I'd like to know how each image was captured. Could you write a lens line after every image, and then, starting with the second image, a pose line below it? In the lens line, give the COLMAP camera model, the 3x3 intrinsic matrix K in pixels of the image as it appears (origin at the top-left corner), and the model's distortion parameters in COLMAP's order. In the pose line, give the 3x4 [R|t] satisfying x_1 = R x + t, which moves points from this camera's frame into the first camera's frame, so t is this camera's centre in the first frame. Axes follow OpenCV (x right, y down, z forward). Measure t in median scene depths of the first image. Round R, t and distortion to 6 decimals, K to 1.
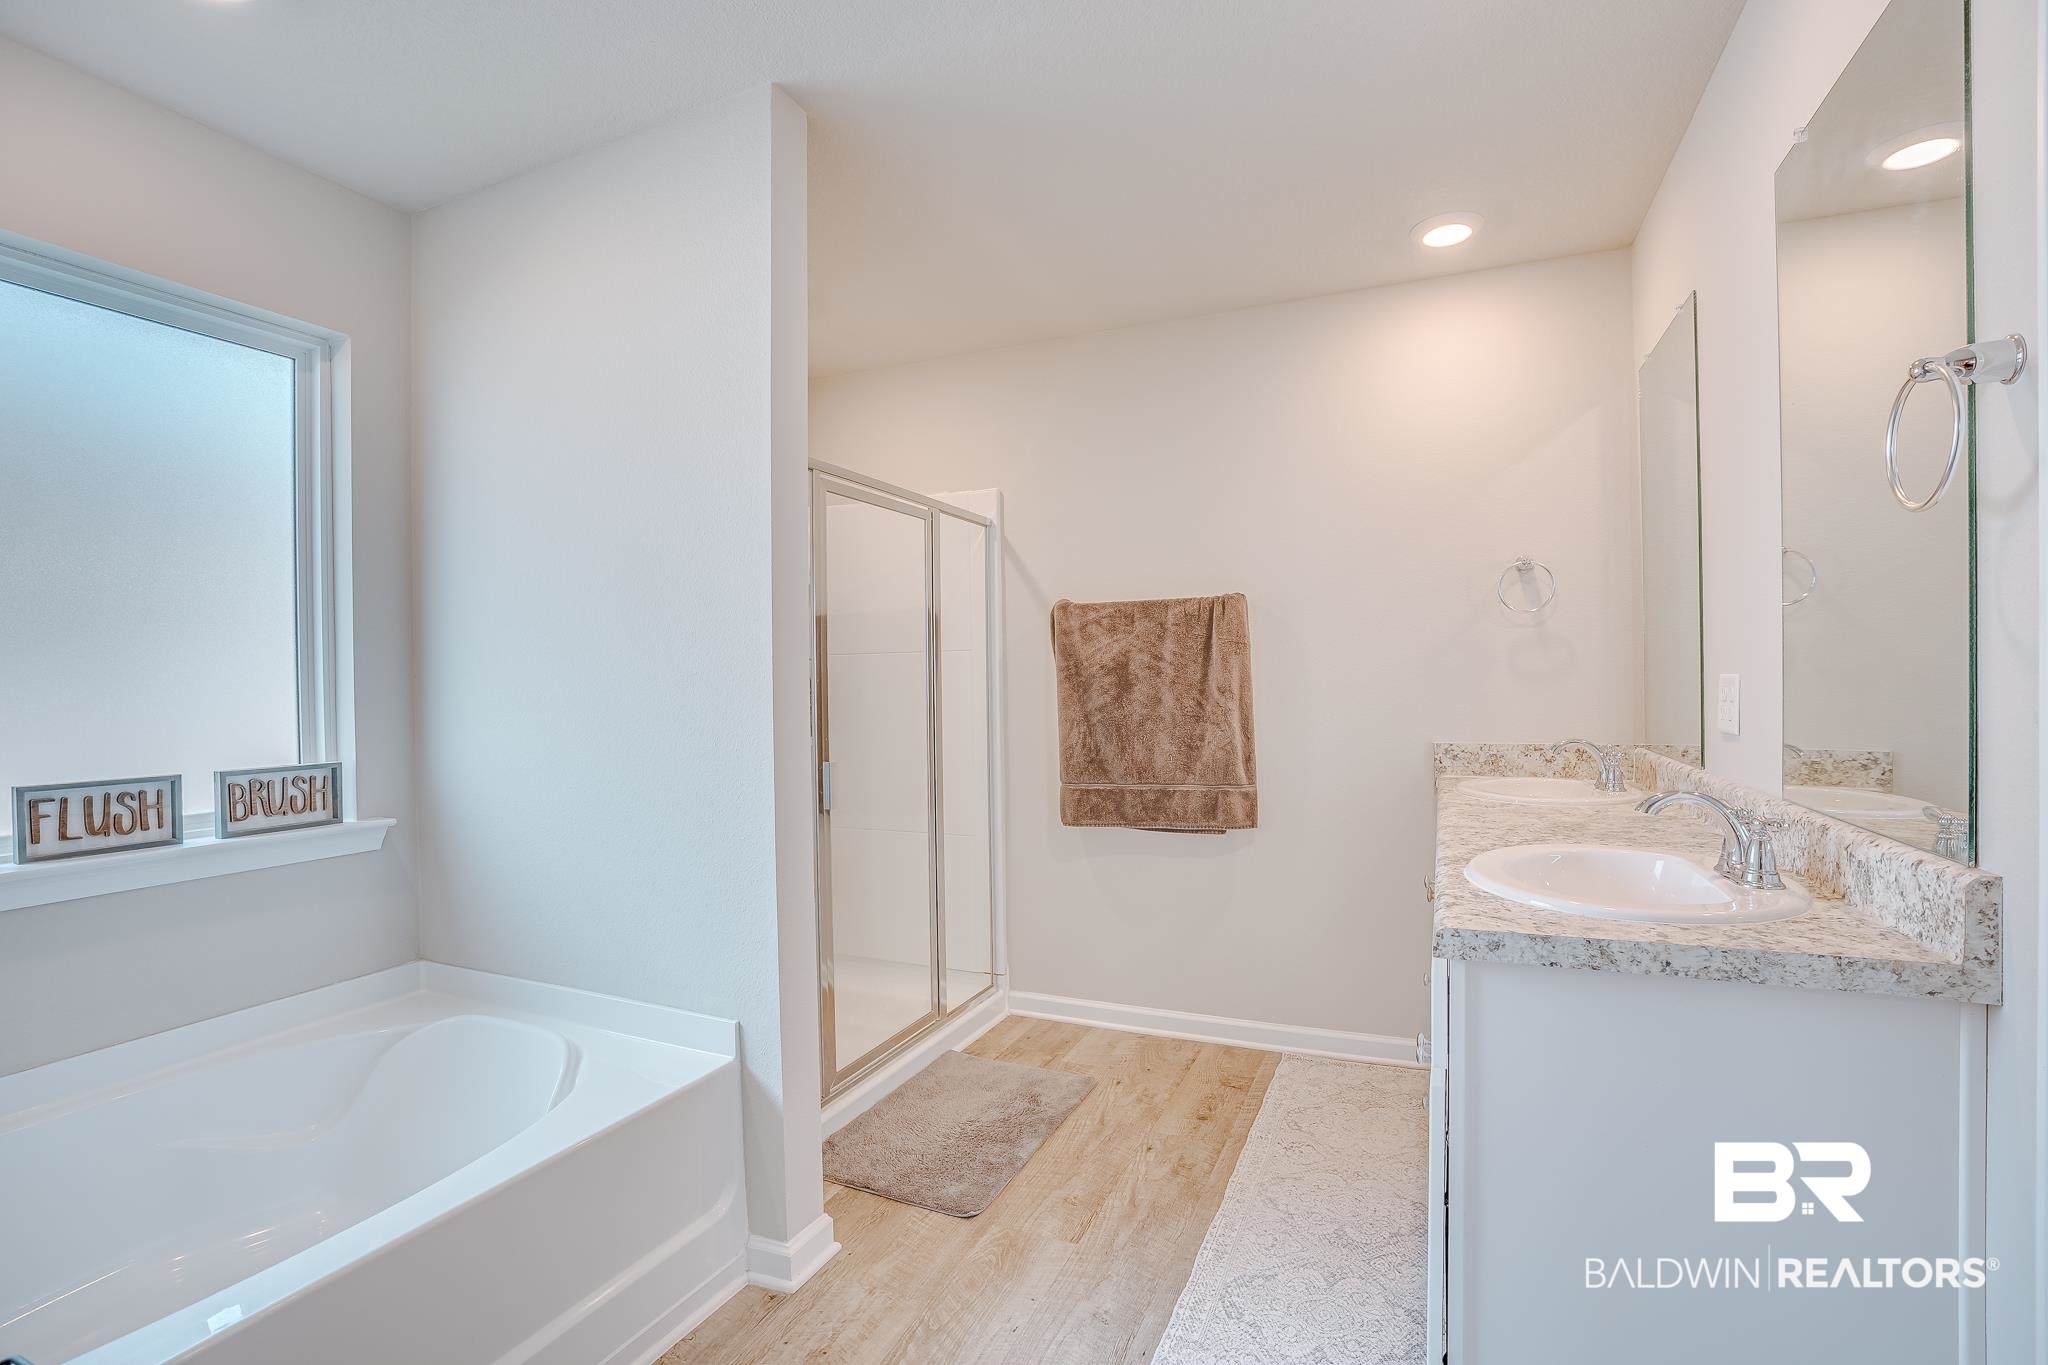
lens RADIAL K [[944.2, 0, 1025.1], [0, 944.2, 694.1], [0, 0, 1]] dist [-0.040164, 0.013773]
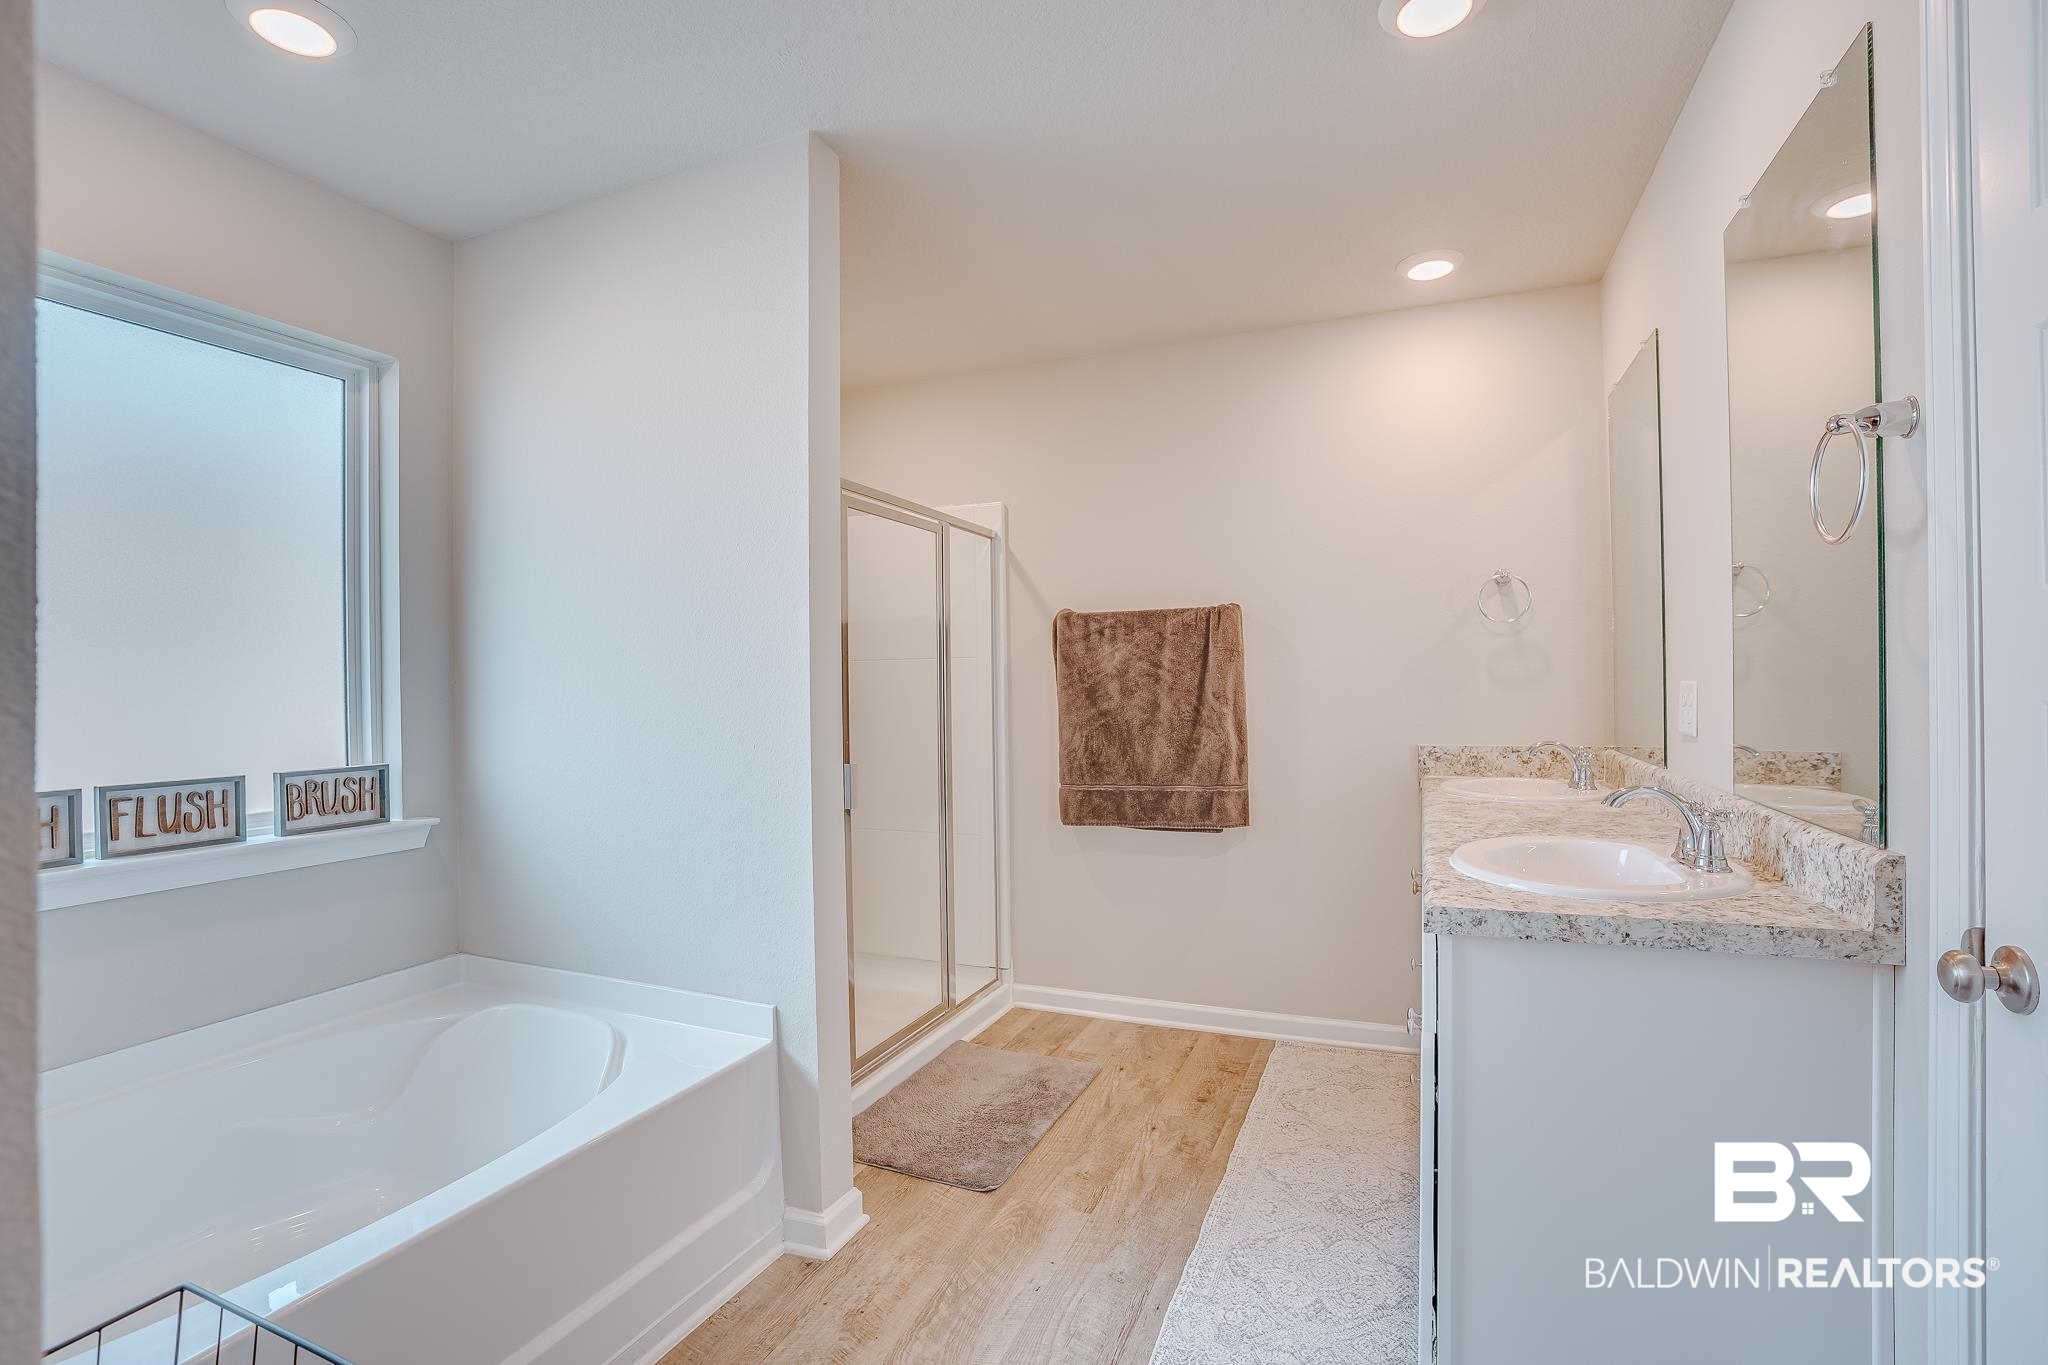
lens RADIAL K [[944.2, 0, 1027.7], [0, 944.2, 692.4], [0, 0, 1]] dist [-0.040164, 0.013773]
pose [[0.999776, 0.000351, 0.021157, -0.039506], [-0.000209, 0.999977, -0.006713, -0.000931], [-0.021159, 0.006707, 0.999754, -0.073146]]
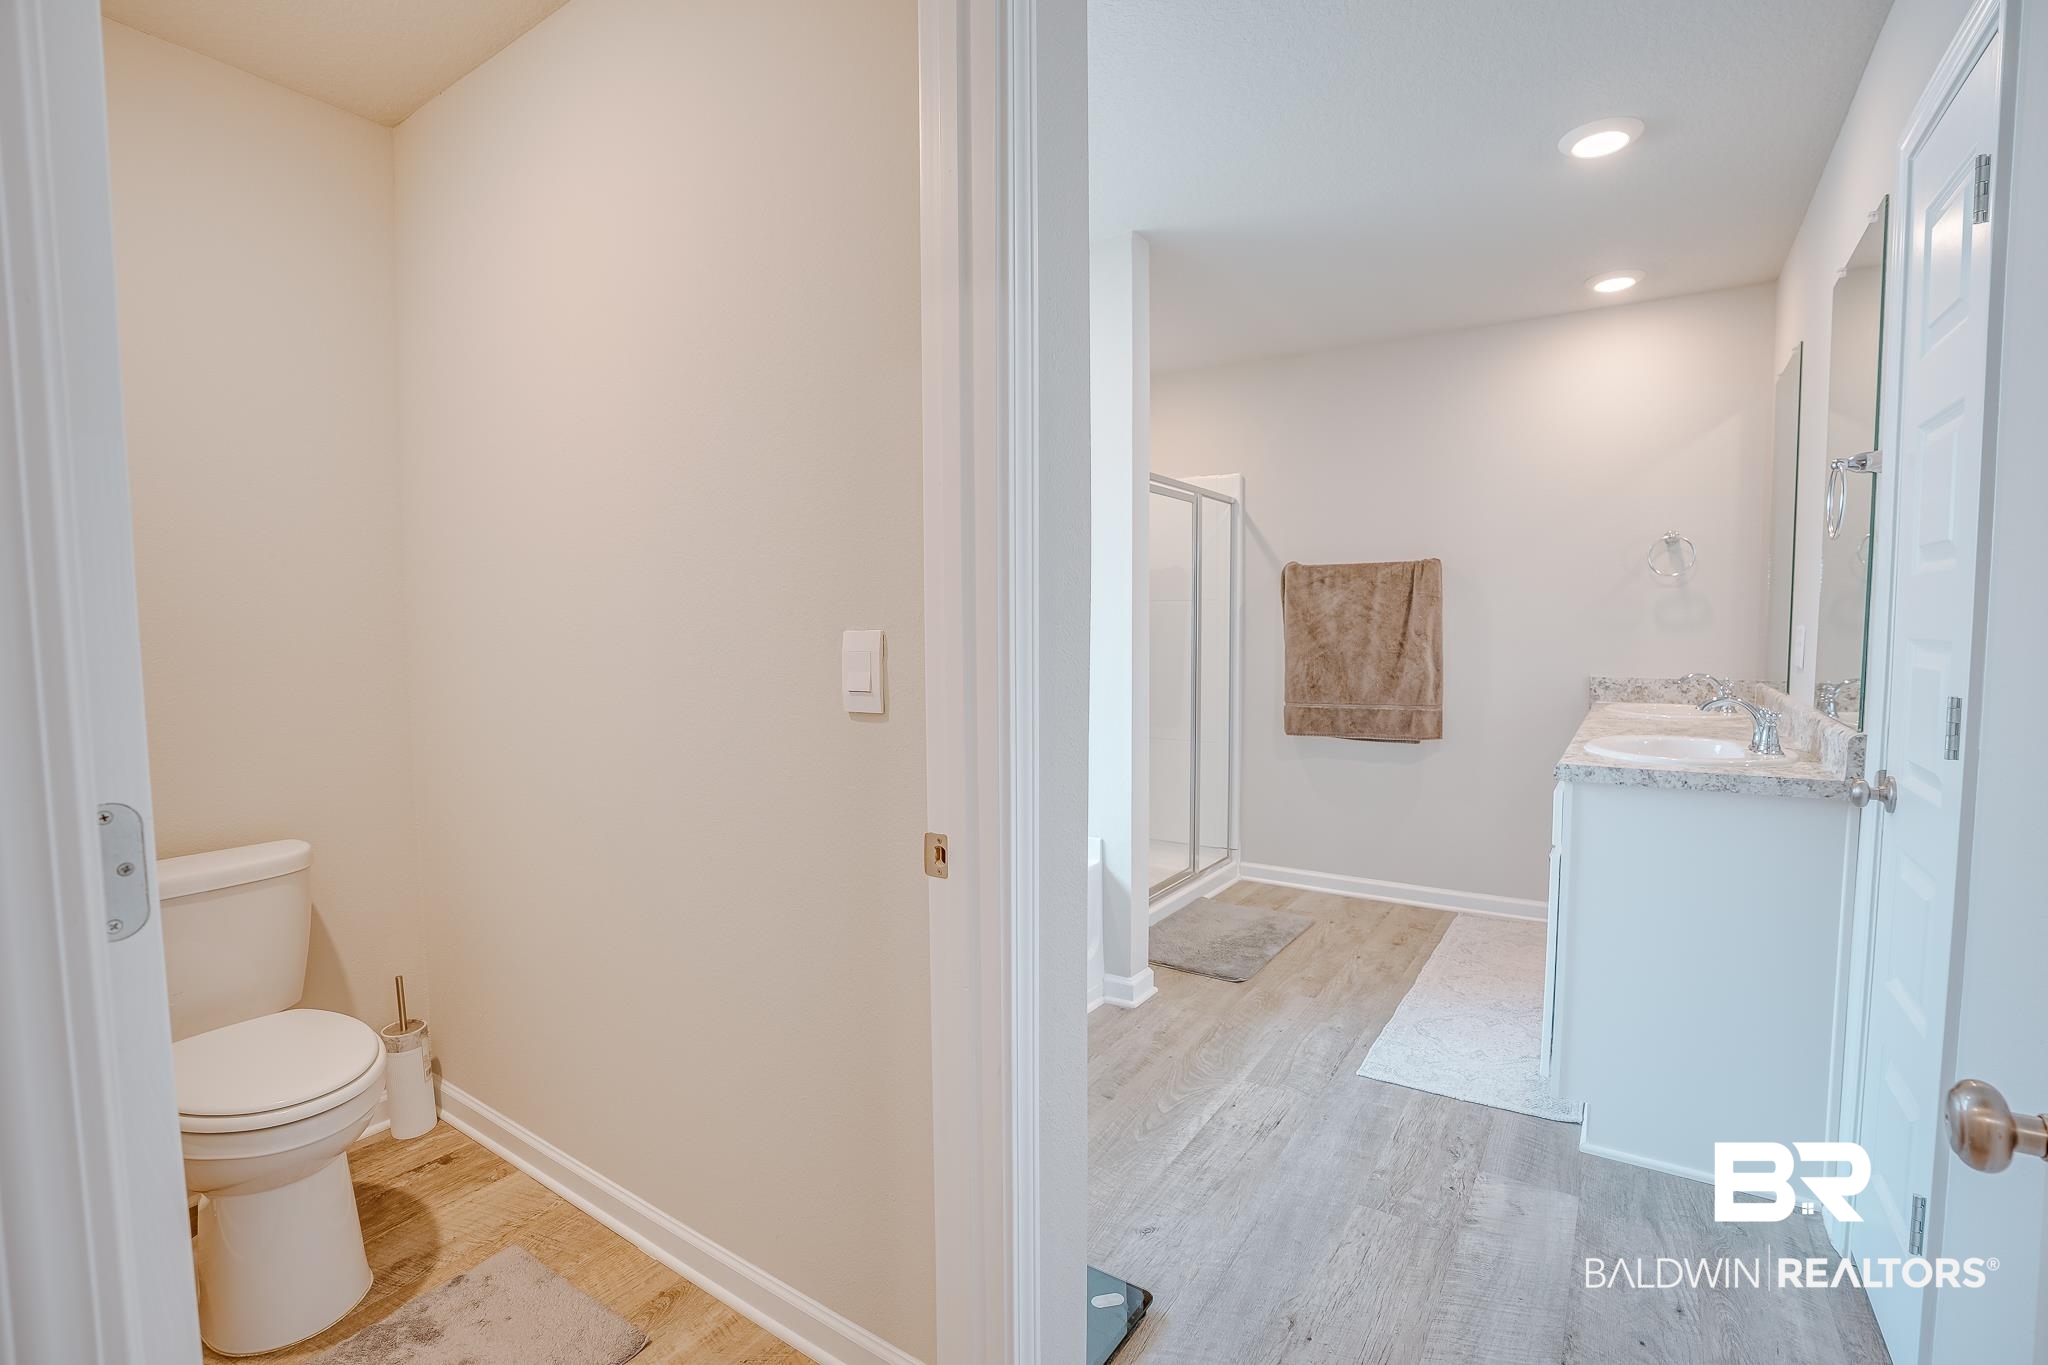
lens RADIAL K [[942.8, 0, 1049.4], [0, 942.8, 690.5], [0, 0, 1]] dist [-0.029618, 0.005961]
pose [[0.988833, 0.020887, -0.147555, -0.155686], [-0.012424, 0.998236, 0.058048, 0.008536], [0.148507, -0.055567, 0.987349, -0.539774]]
